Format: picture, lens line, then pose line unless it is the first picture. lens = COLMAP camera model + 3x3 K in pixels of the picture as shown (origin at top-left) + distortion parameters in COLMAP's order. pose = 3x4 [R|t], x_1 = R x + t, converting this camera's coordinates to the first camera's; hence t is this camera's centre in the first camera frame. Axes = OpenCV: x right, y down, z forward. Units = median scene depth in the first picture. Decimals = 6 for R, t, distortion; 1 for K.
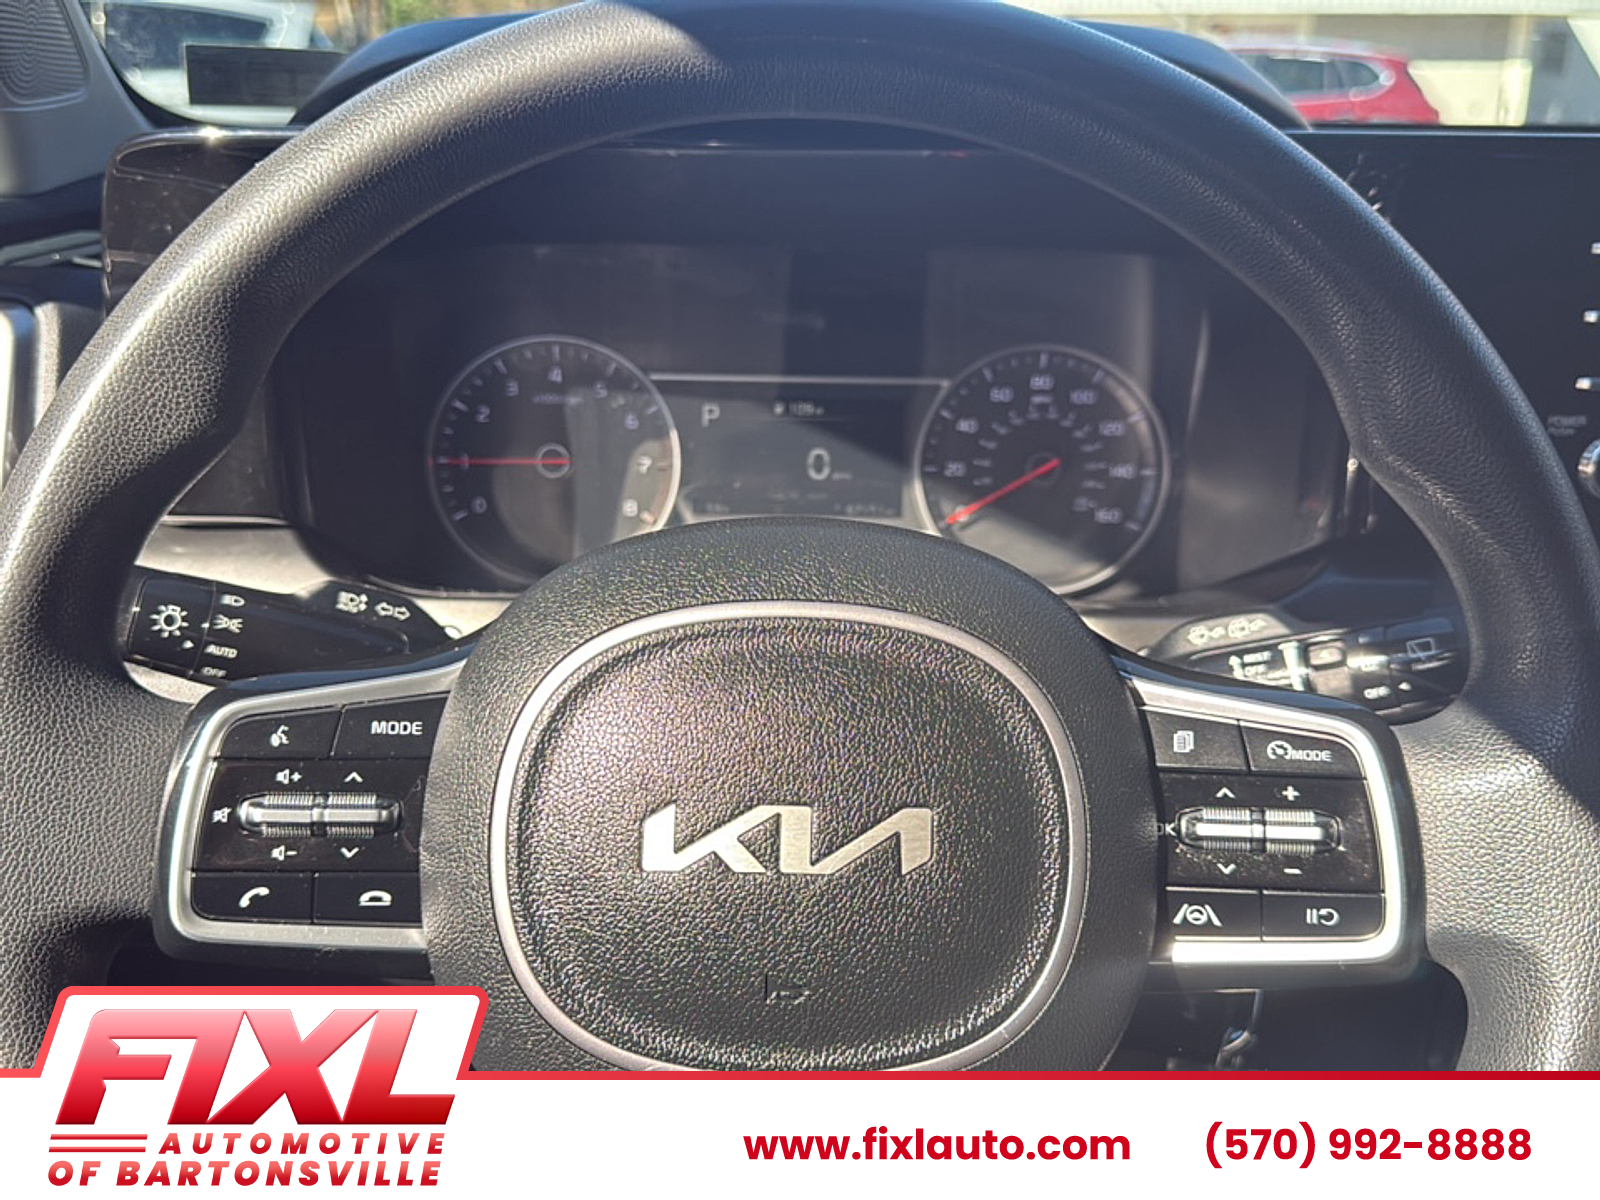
lens RADIAL K [[1374.9, 0, 792.0], [0, 1374.9, 610.1], [0, 0, 1]] dist [0.049996, -0.125202]
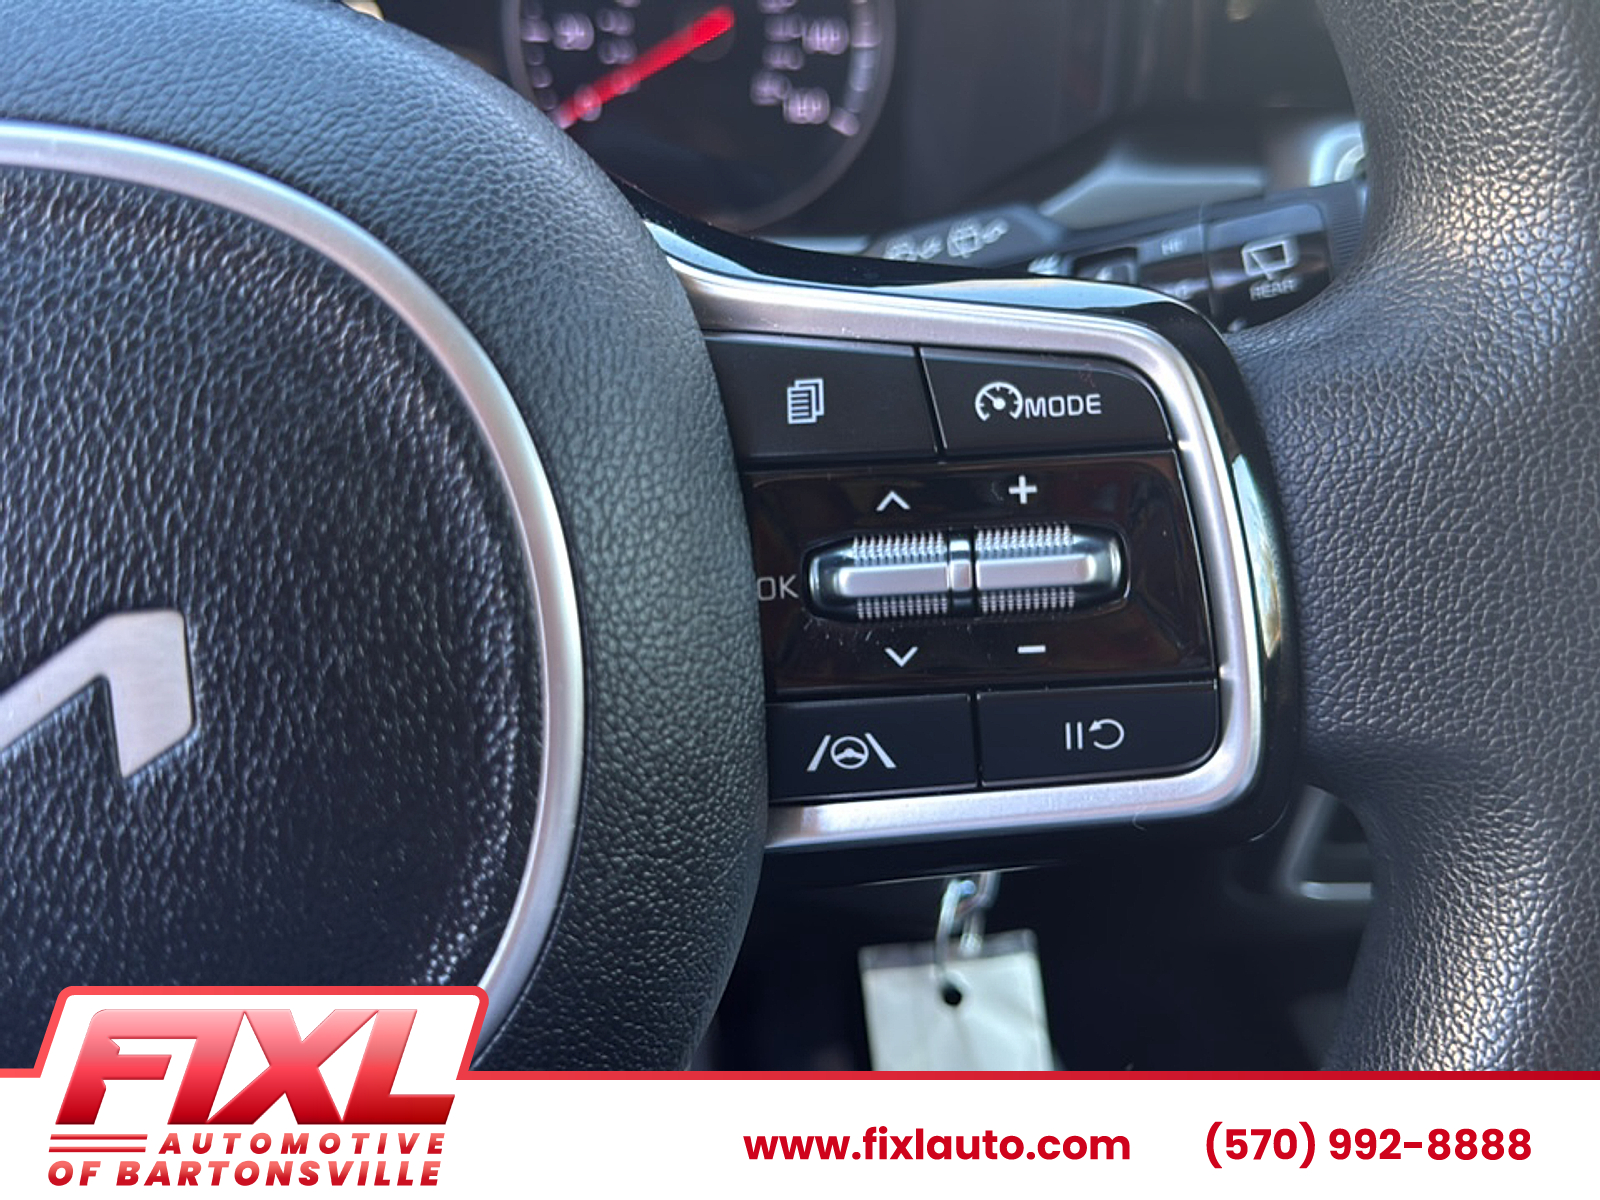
lens RADIAL K [[1374.9, 0, 803.5], [0, 1374.9, 602.6], [0, 0, 1]] dist [0.049996, -0.125202]
pose [[0.984749, -0.101714, 0.141150, 0.221688], [0.070223, 0.974652, 0.212418, 0.066295], [-0.159178, -0.199267, 0.966931, 0.562562]]
